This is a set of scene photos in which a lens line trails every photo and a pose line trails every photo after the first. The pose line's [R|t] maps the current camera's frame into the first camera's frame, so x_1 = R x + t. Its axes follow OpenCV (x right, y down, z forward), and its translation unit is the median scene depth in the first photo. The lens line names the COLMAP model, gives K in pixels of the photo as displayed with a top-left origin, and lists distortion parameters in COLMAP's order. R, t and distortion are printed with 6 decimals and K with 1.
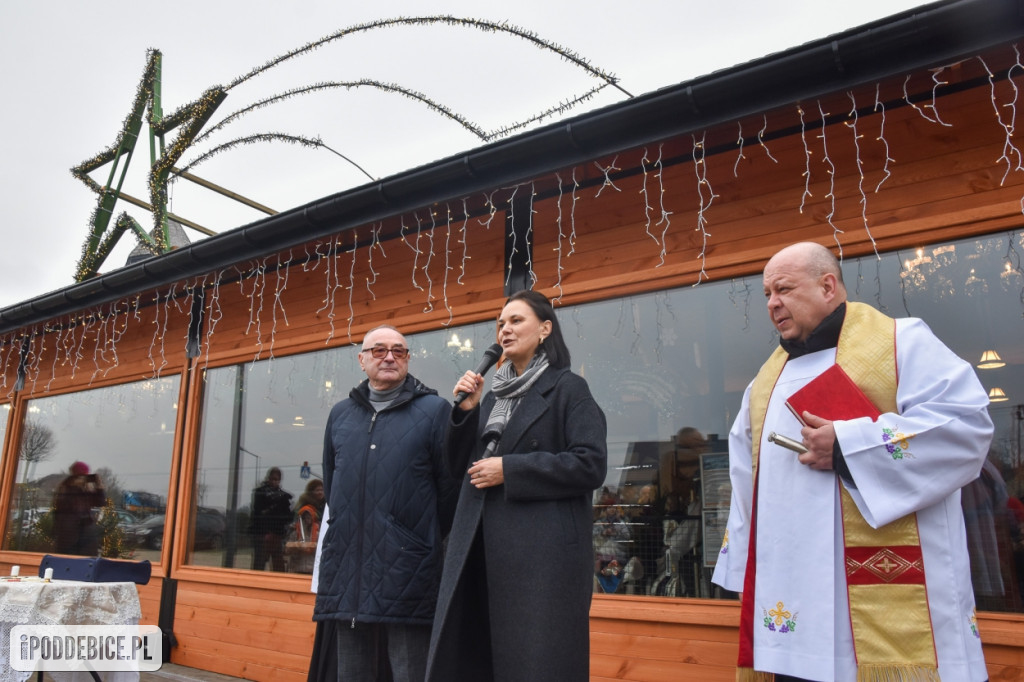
lens RADIAL K [[782.8, 0, 511.7], [0, 782.8, 347.1], [0, 0, 1]] dist [-0.104891, 0.105804]
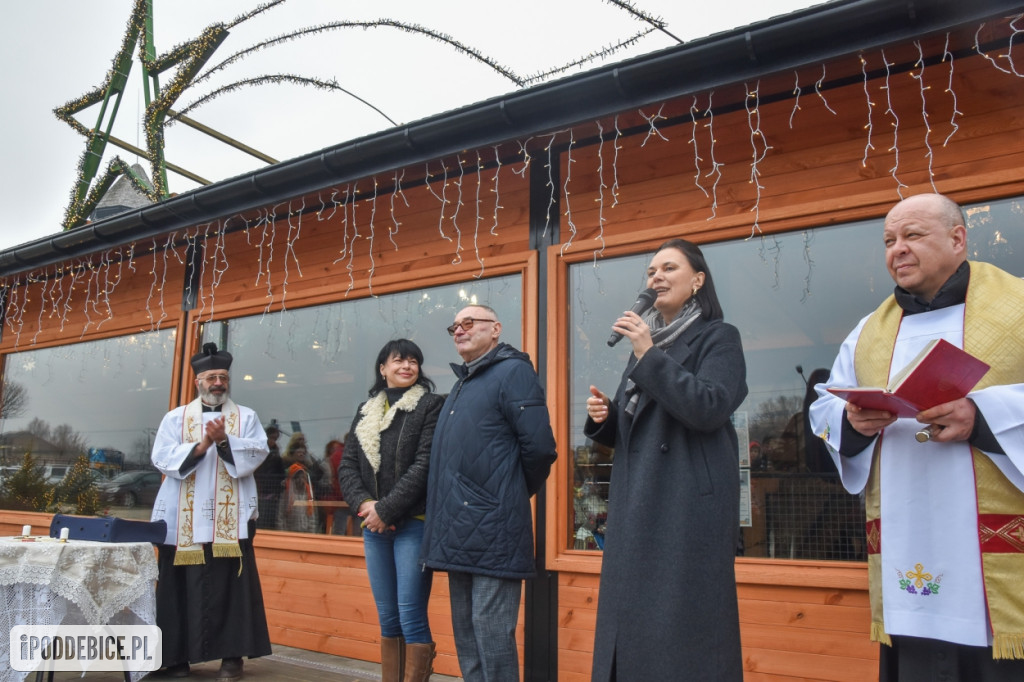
lens RADIAL K [[782.8, 0, 507.4], [0, 782.8, 343.2], [0, 0, 1]] dist [-0.104891, 0.105804]
pose [[0.999159, 0.009727, 0.039836, -0.085018], [-0.011658, 0.998755, 0.048513, 0.005373], [-0.039315, -0.048937, 0.998028, 0.032584]]
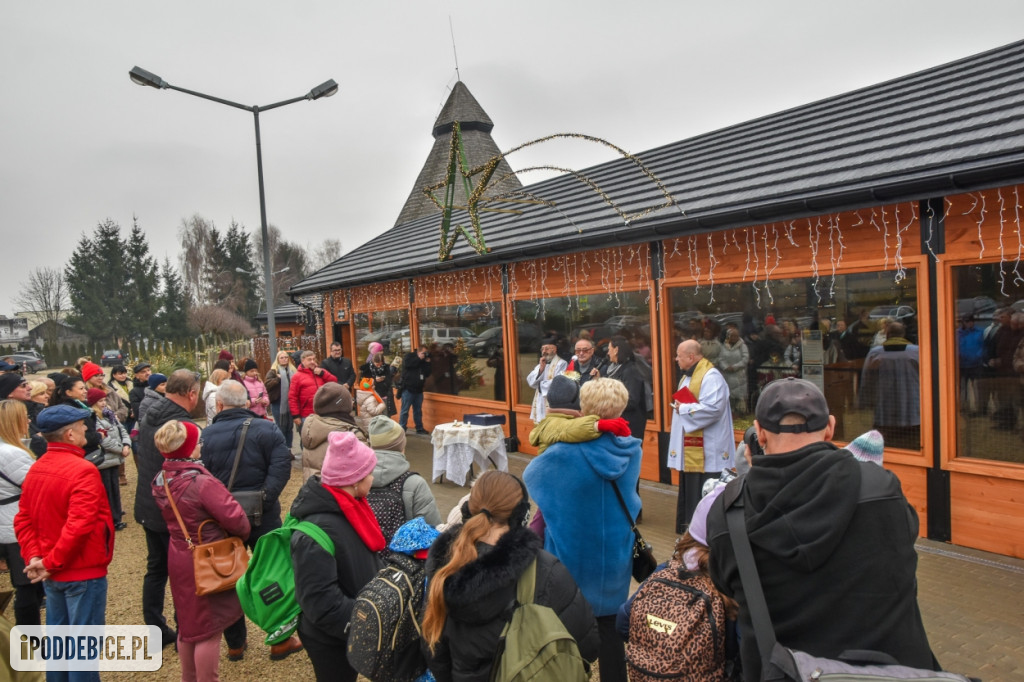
lens RADIAL K [[782.8, 0, 499.0], [0, 782.8, 342.2], [0, 0, 1]] dist [-0.104891, 0.105804]
pose [[0.917141, -0.050344, -0.395371, 0.466871], [0.156958, 0.957452, 0.242178, -0.514920], [0.366356, -0.284168, 0.886020, -1.060997]]
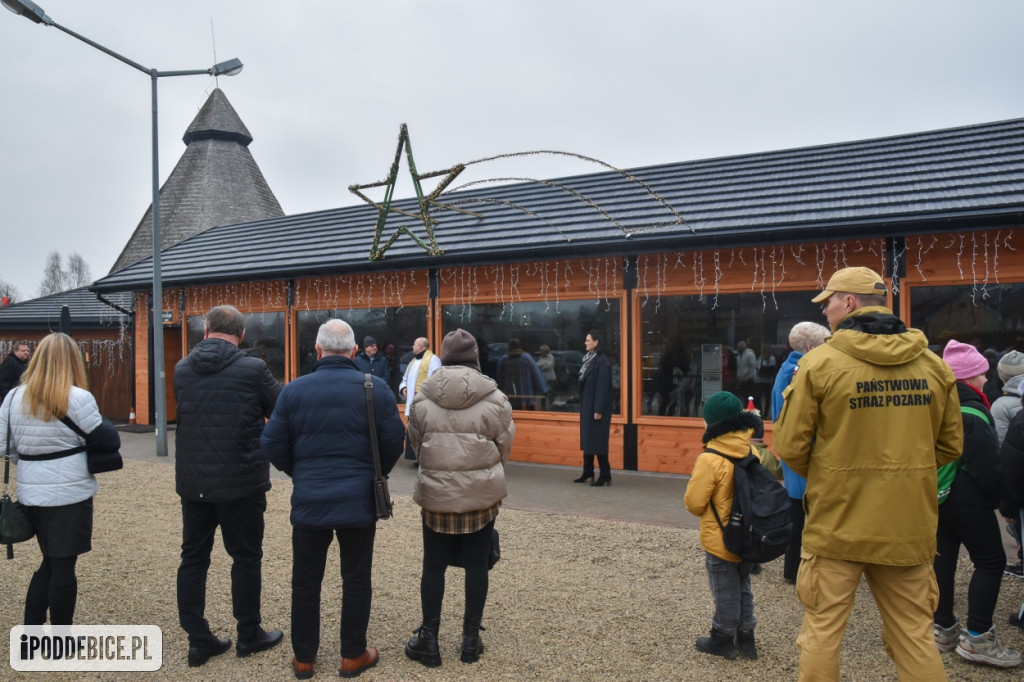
lens RADIAL K [[782.8, 0, 516.2], [0, 782.8, 341.8], [0, 0, 1]] dist [-0.104891, 0.105804]
pose [[0.998792, -0.018324, 0.045602, -0.480431], [0.007485, 0.973782, 0.227360, -0.489550], [-0.048572, -0.226744, 0.972742, -1.361945]]
